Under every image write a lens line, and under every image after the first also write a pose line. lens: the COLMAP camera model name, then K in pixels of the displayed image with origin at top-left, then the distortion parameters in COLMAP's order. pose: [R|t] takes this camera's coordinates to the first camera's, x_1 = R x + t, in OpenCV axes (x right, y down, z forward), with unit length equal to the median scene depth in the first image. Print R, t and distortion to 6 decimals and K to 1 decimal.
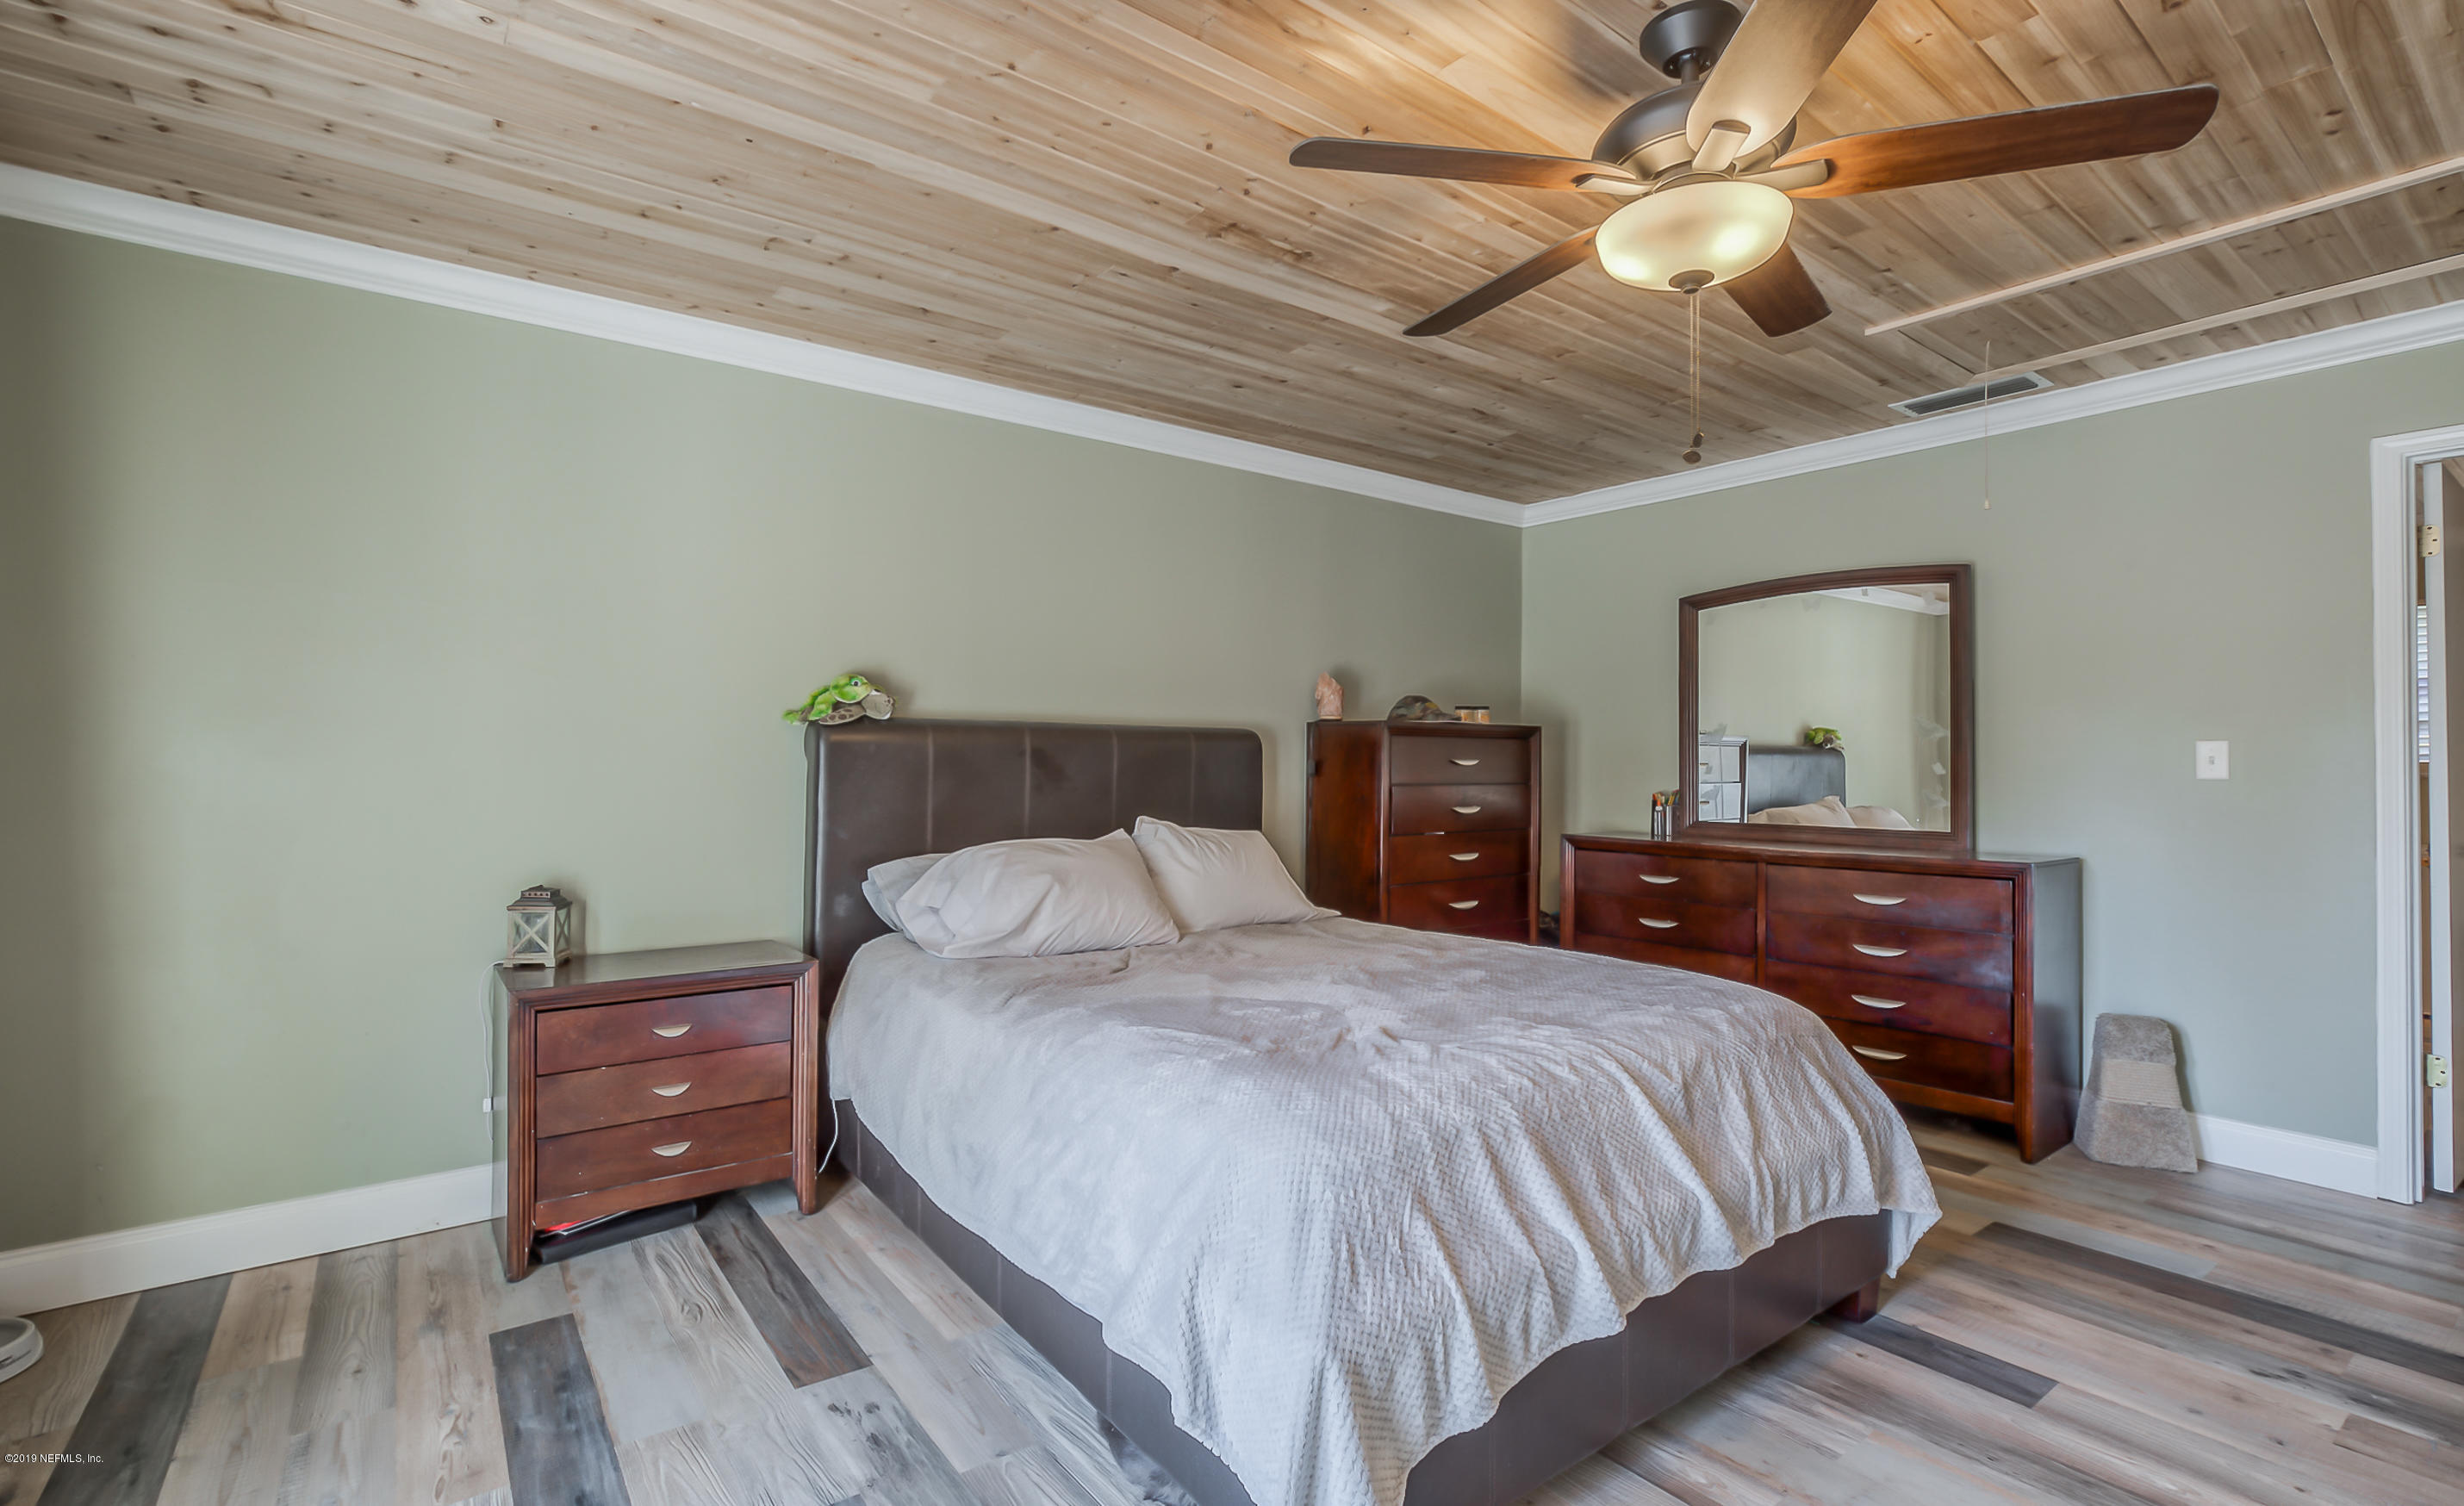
lens RADIAL K [[1107.2, 0, 1225.5], [0, 1107.2, 745.9], [0, 0, 1]] dist [-0.018964, -0.000043]
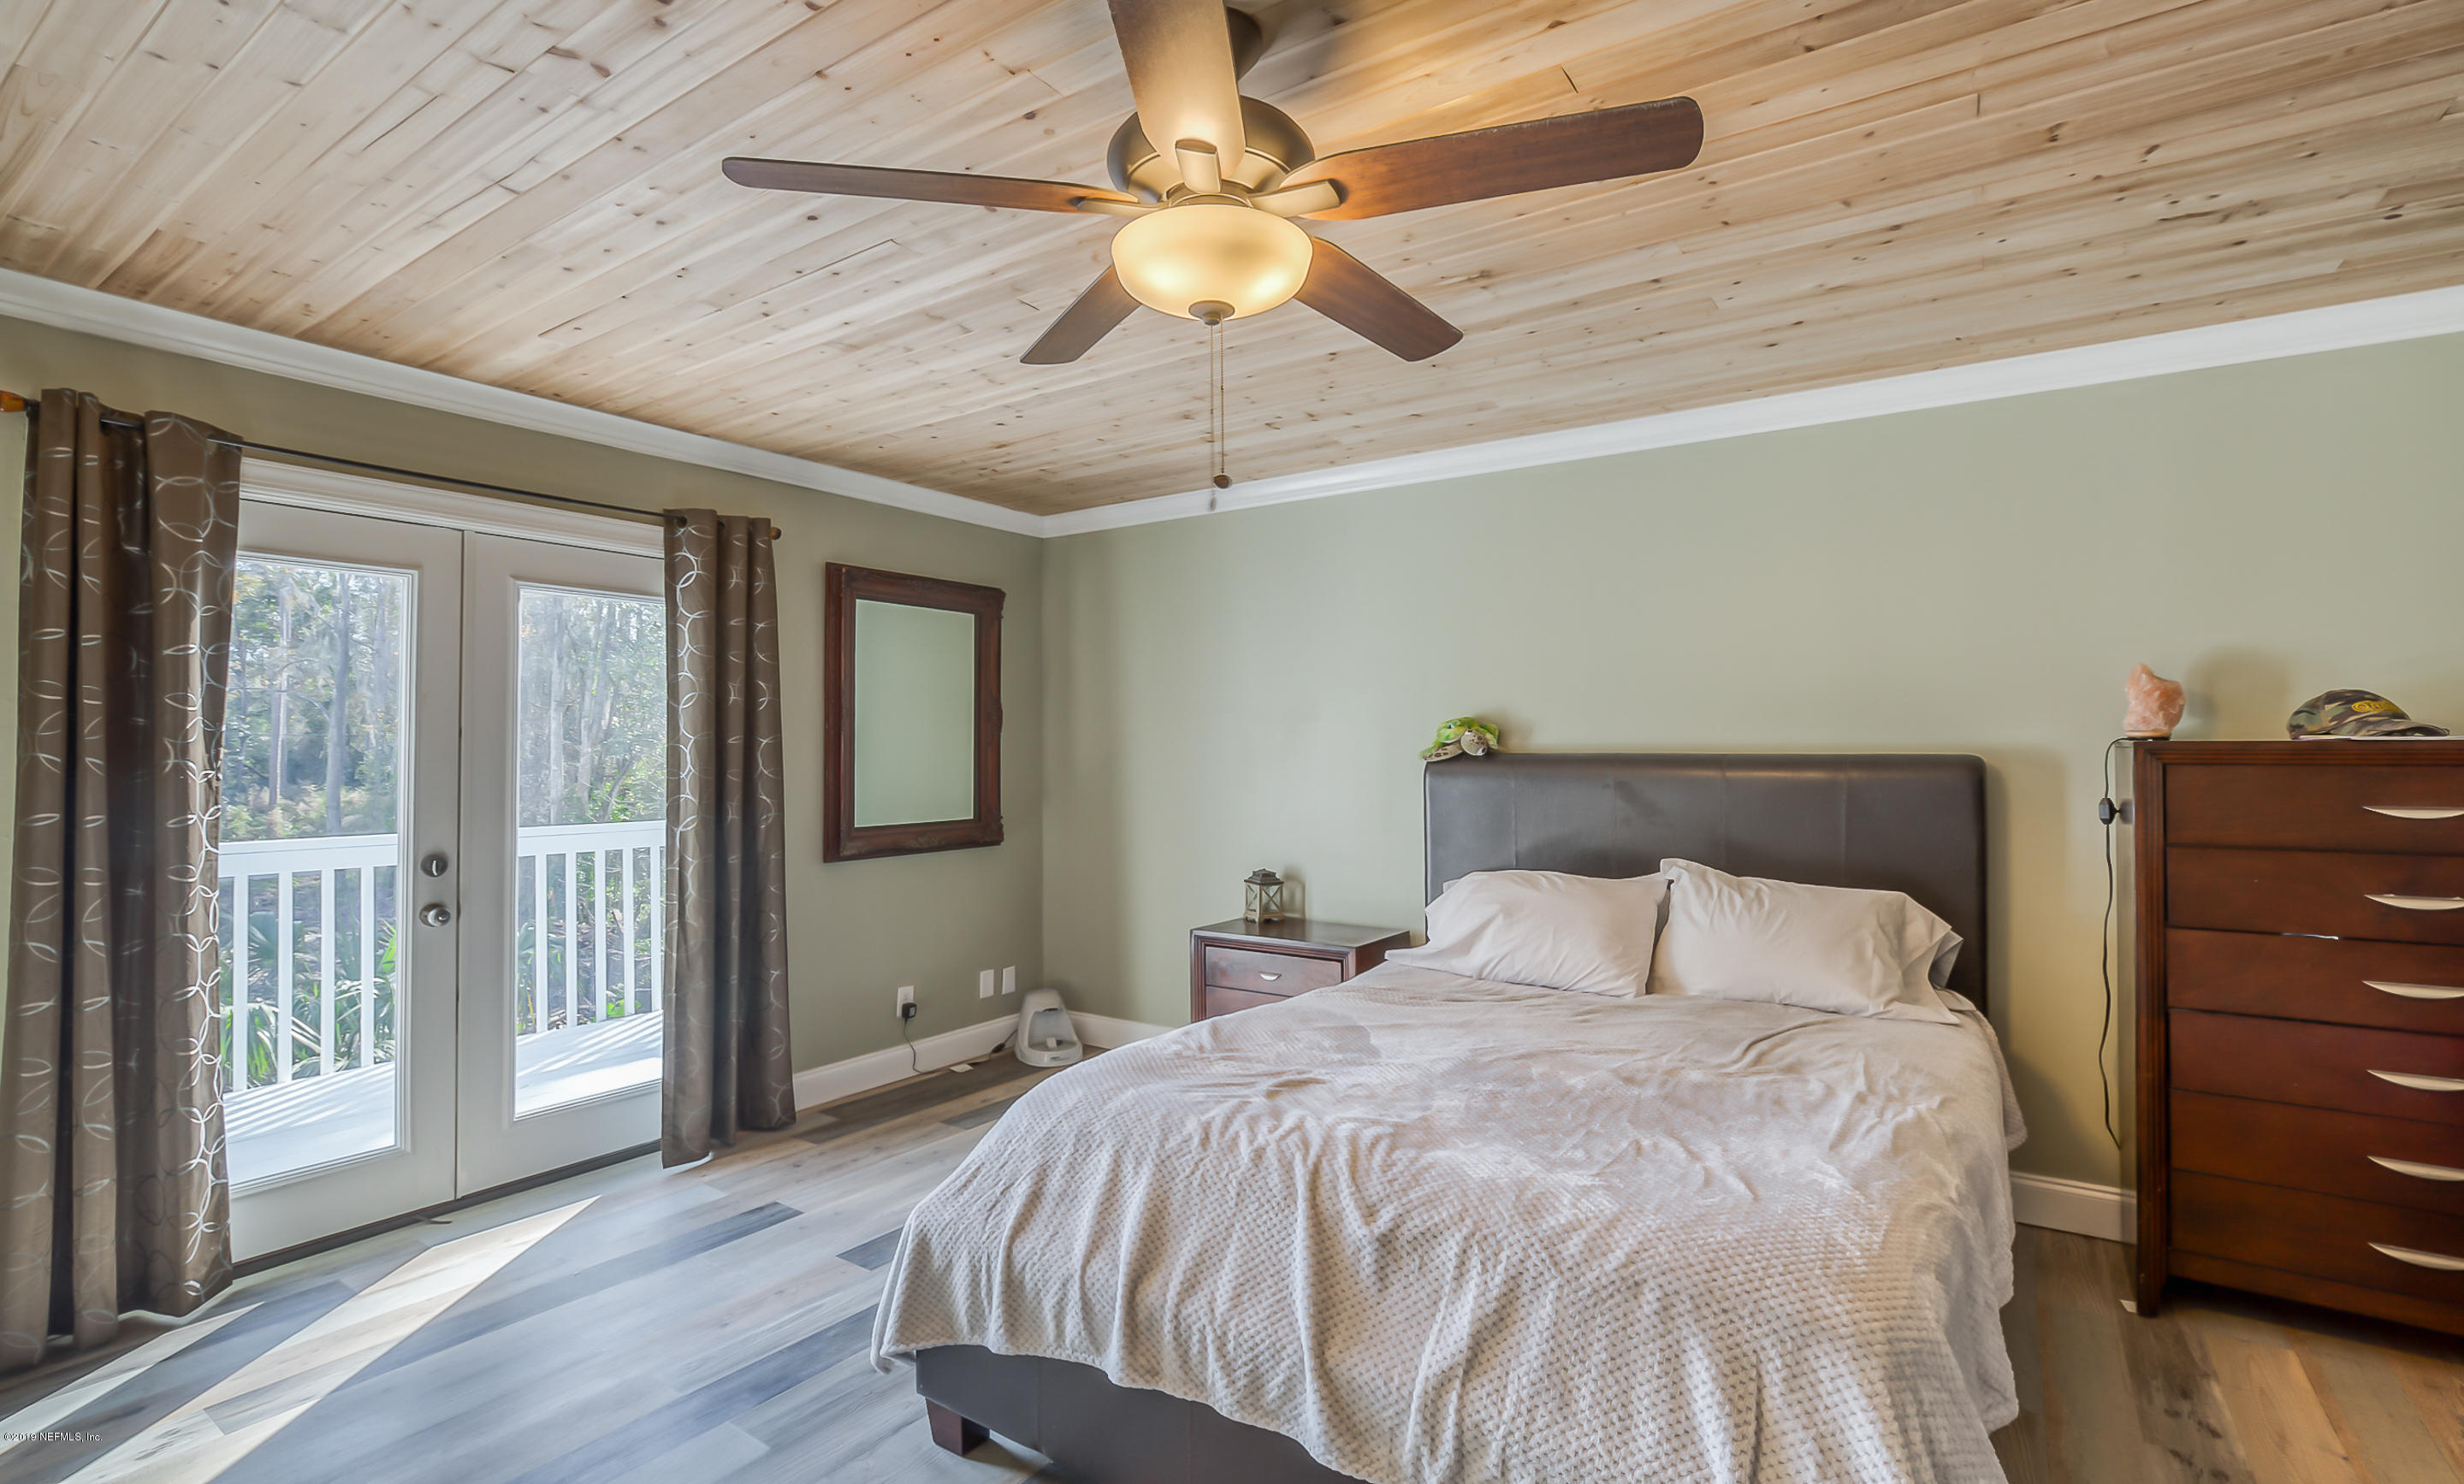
lens RADIAL K [[1108.6, 0, 1270.9], [0, 1108.6, 734.9], [0, 0, 1]] dist [-0.006974, 0.000718]
pose [[0.337831, -0.019423, -0.941006, 0.762073], [0.015491, 0.999766, -0.015075, -0.033506], [0.941079, -0.009484, 0.338053, 0.429822]]
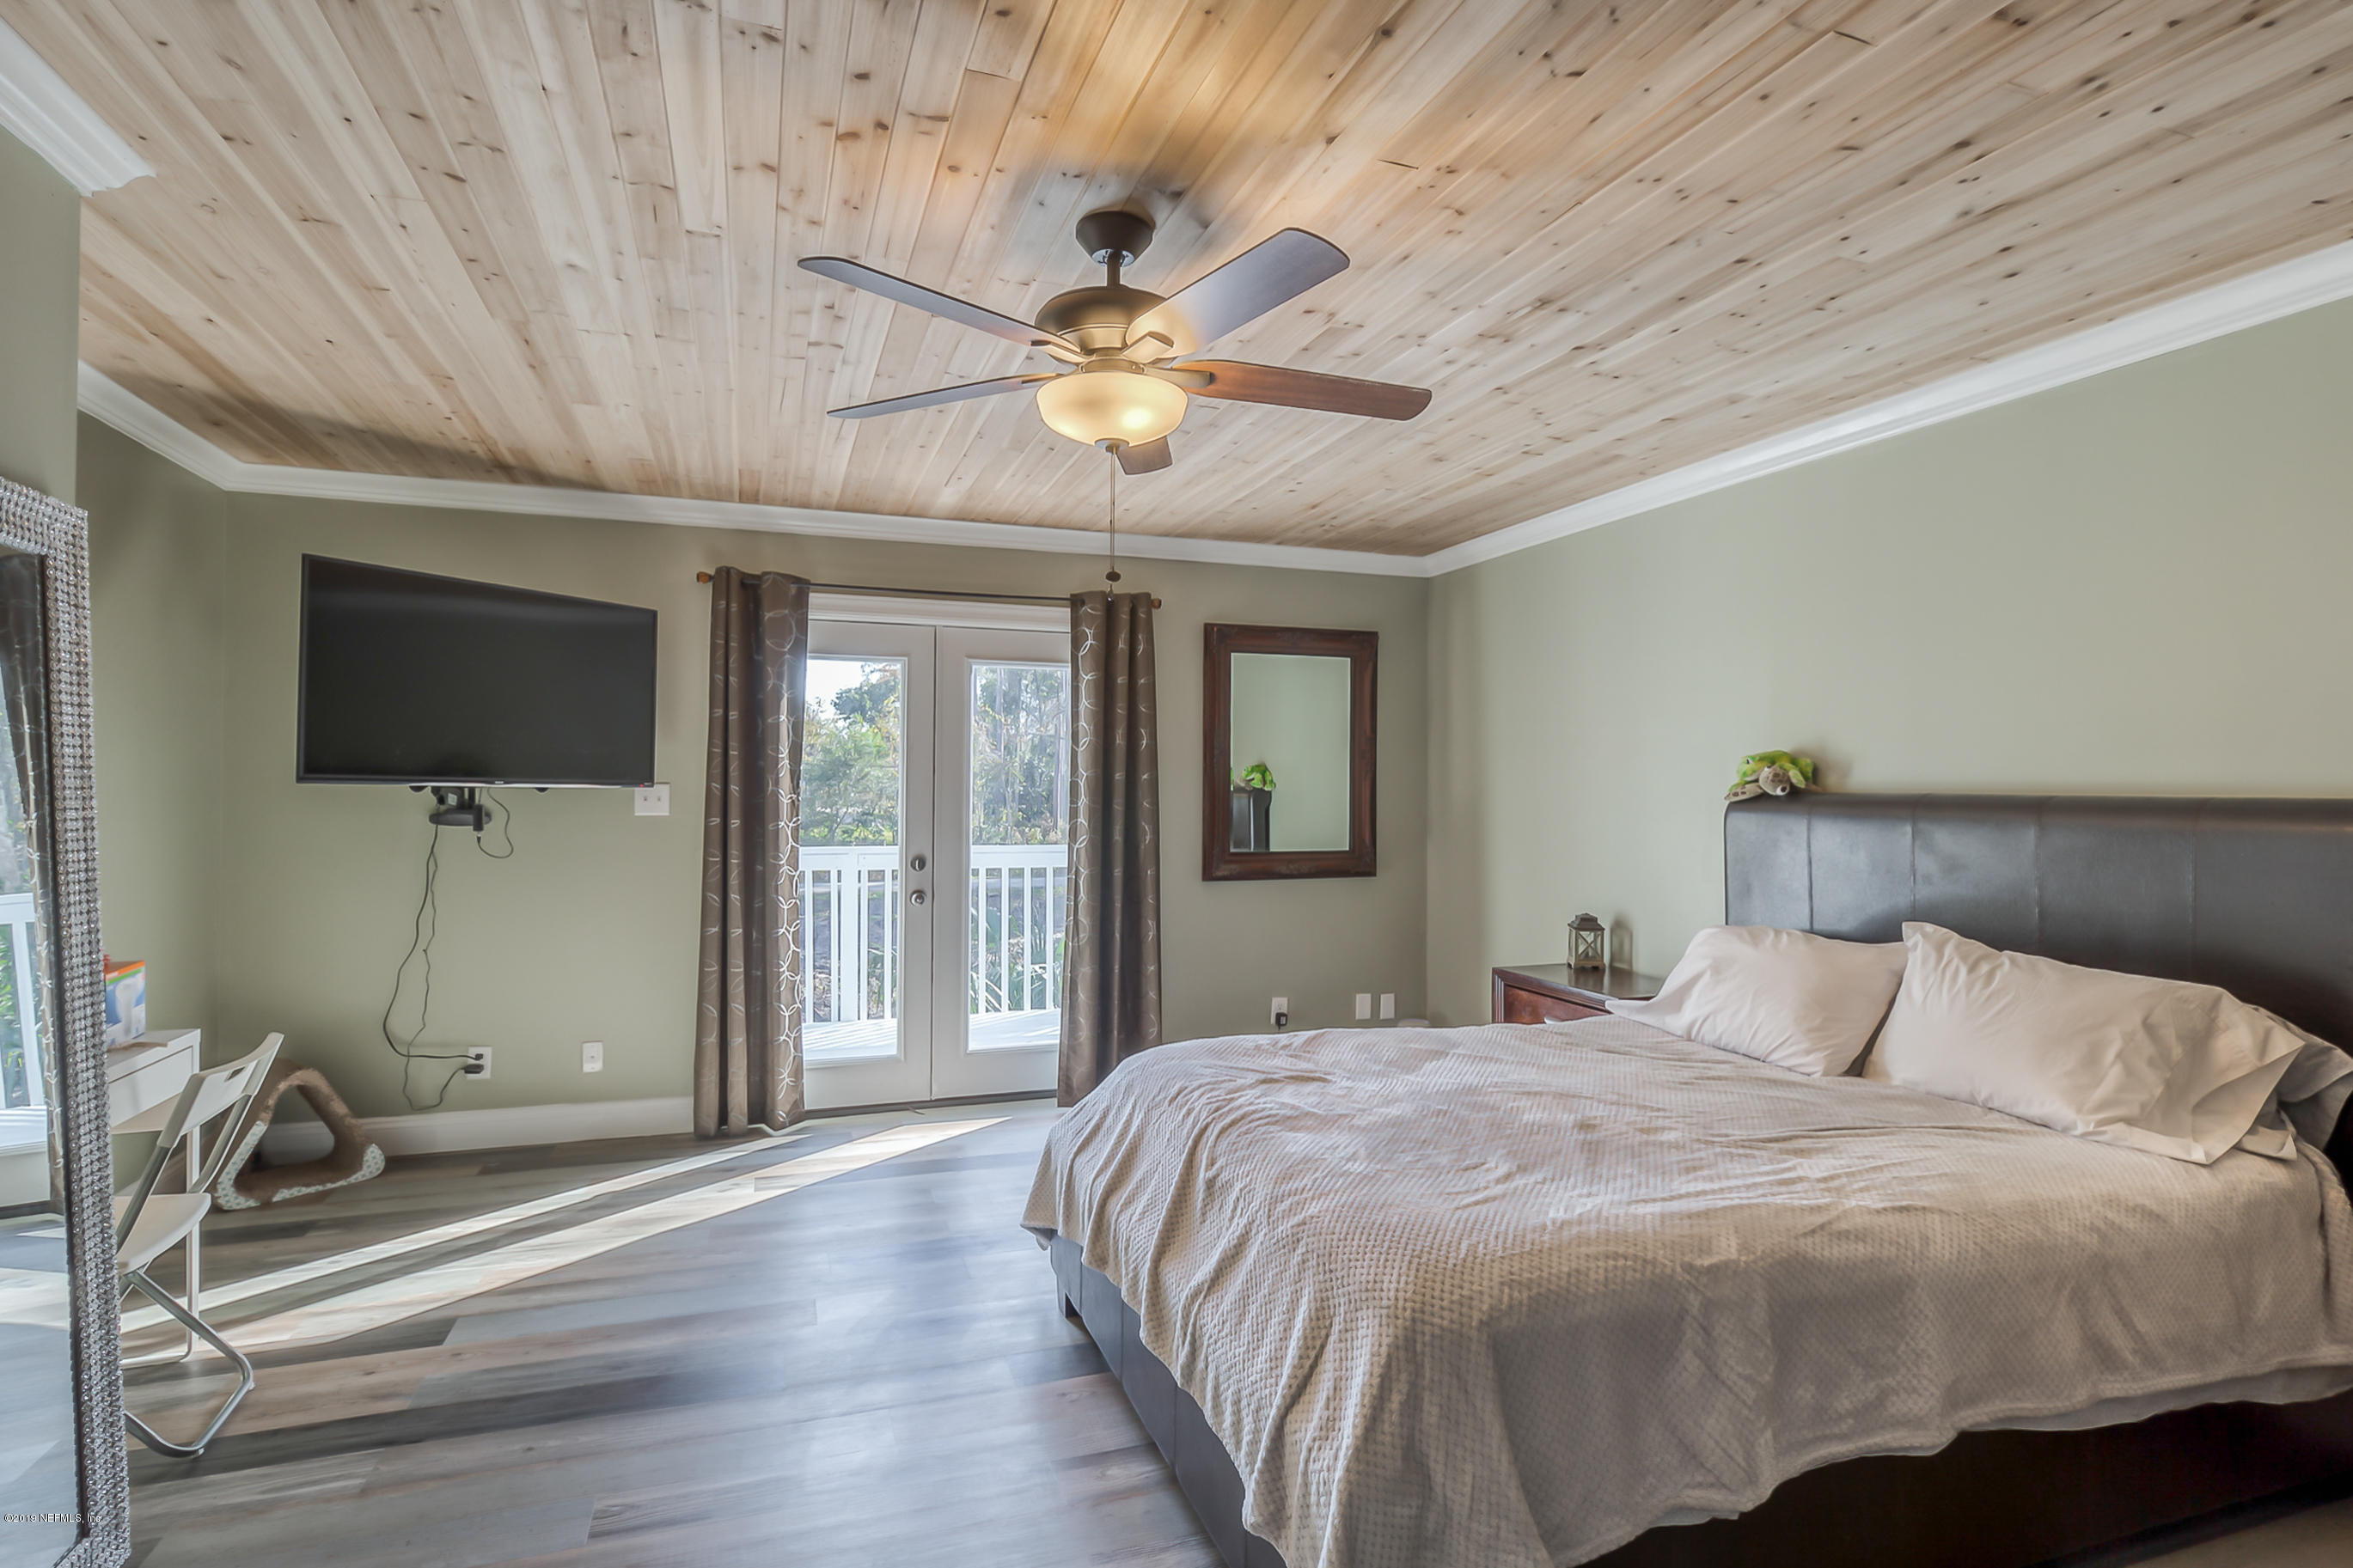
lens RADIAL K [[1219.2, 0, 1176.5], [0, 1219.2, 784.0], [0, 0, 1]] dist [-0.004747, -0.000357]
pose [[-0.304959, -0.009477, -0.952318, 0.970653], [0.004264, 0.999927, -0.011317, -0.025233], [0.952356, -0.007512, -0.304896, 0.871273]]
